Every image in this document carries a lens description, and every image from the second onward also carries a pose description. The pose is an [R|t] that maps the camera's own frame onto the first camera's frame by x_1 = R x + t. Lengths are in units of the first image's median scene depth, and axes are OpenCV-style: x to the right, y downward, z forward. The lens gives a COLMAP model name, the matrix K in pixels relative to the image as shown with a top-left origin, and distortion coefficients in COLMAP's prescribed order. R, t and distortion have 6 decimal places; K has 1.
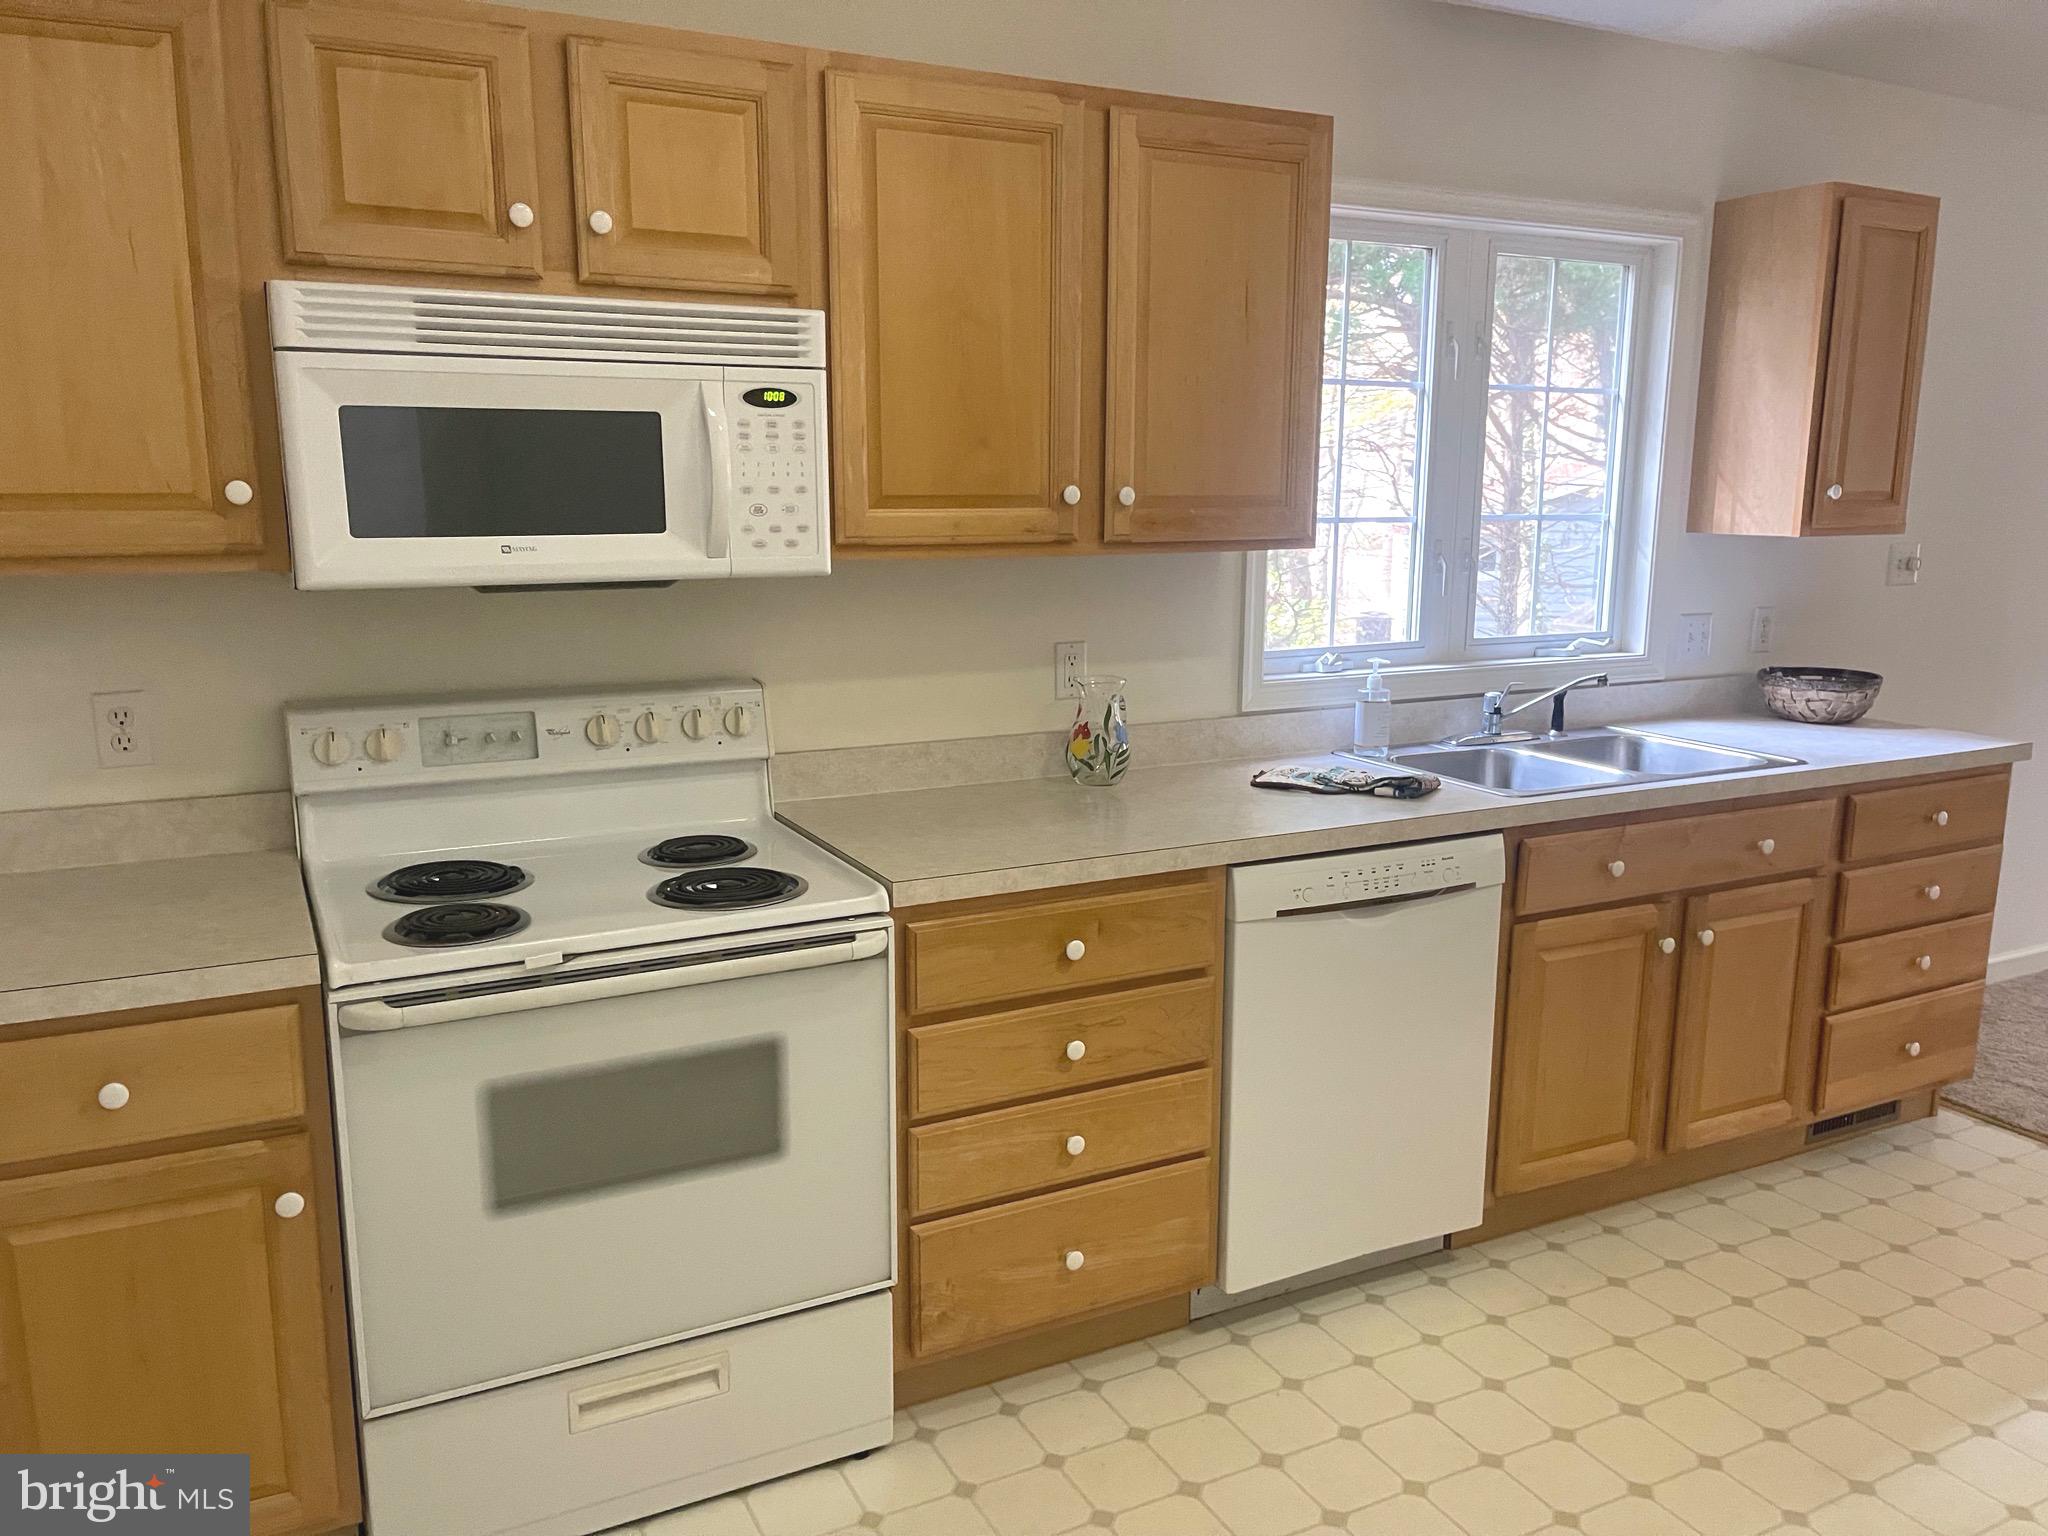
lens RADIAL K [[1554.9, 0, 1024.0], [0, 1554.9, 768.0], [0, 0, 1]] dist [0.058530, -0.070799]
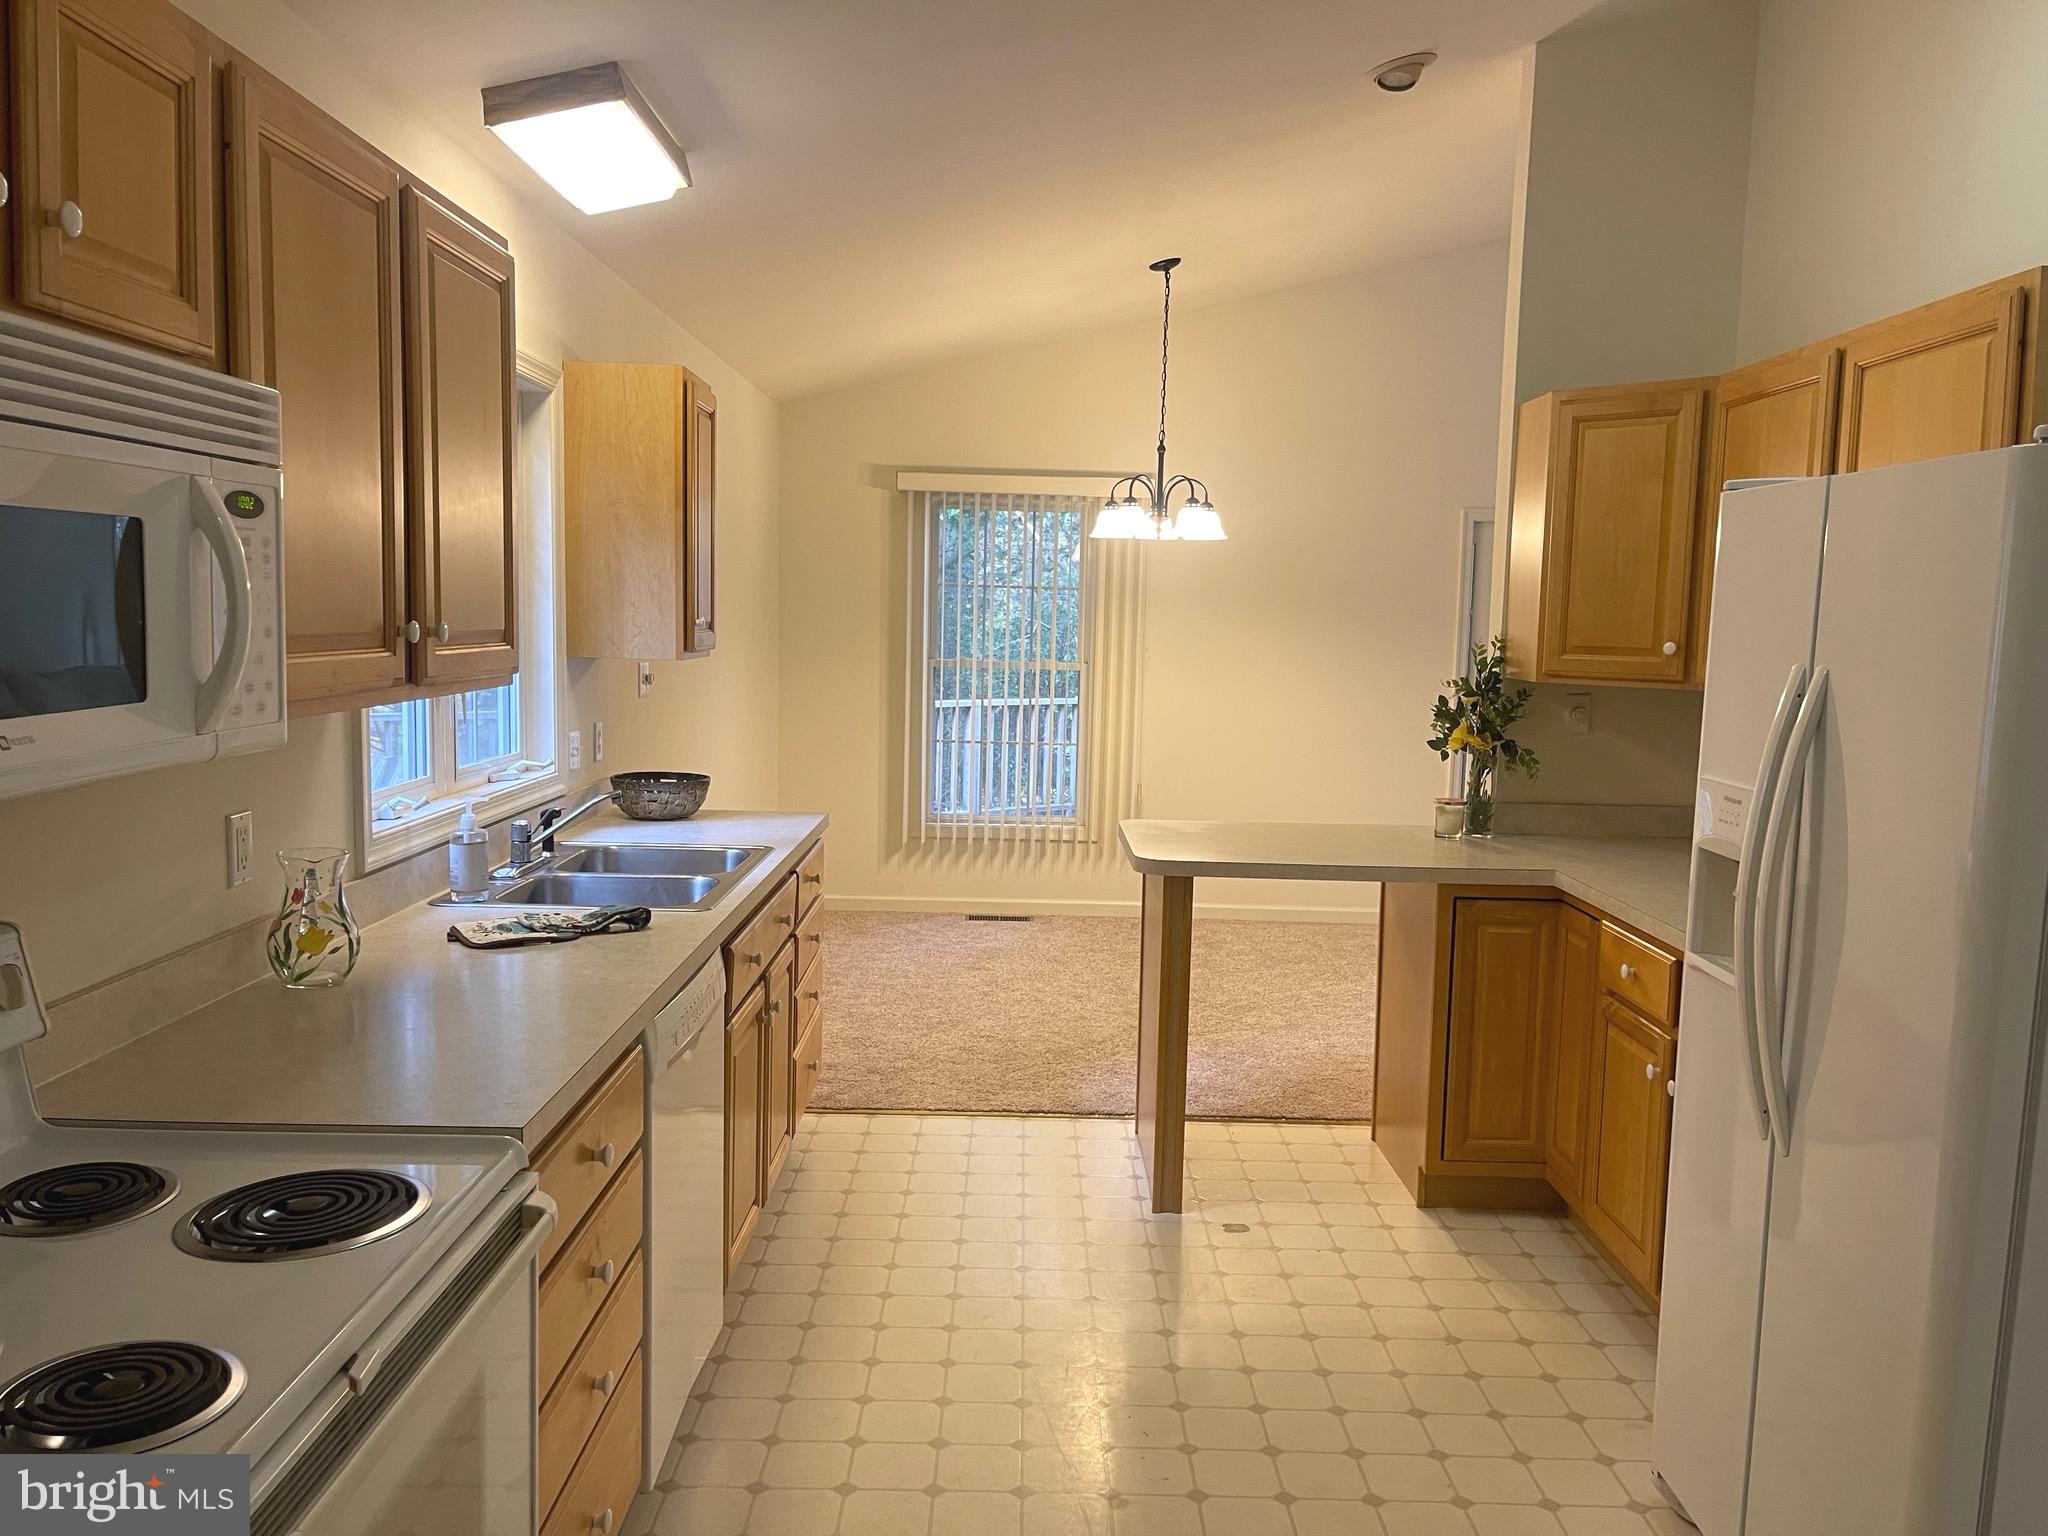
lens RADIAL K [[1554.9, 0, 1024.0], [0, 1554.9, 768.0], [0, 0, 1]] dist [0.058530, -0.070799]
pose [[0.445156, -0.086021, 0.891312, -0.532676], [0.151616, 0.988244, 0.019653, -0.065624], [-0.882524, 0.126389, 0.452965, 0.311198]]
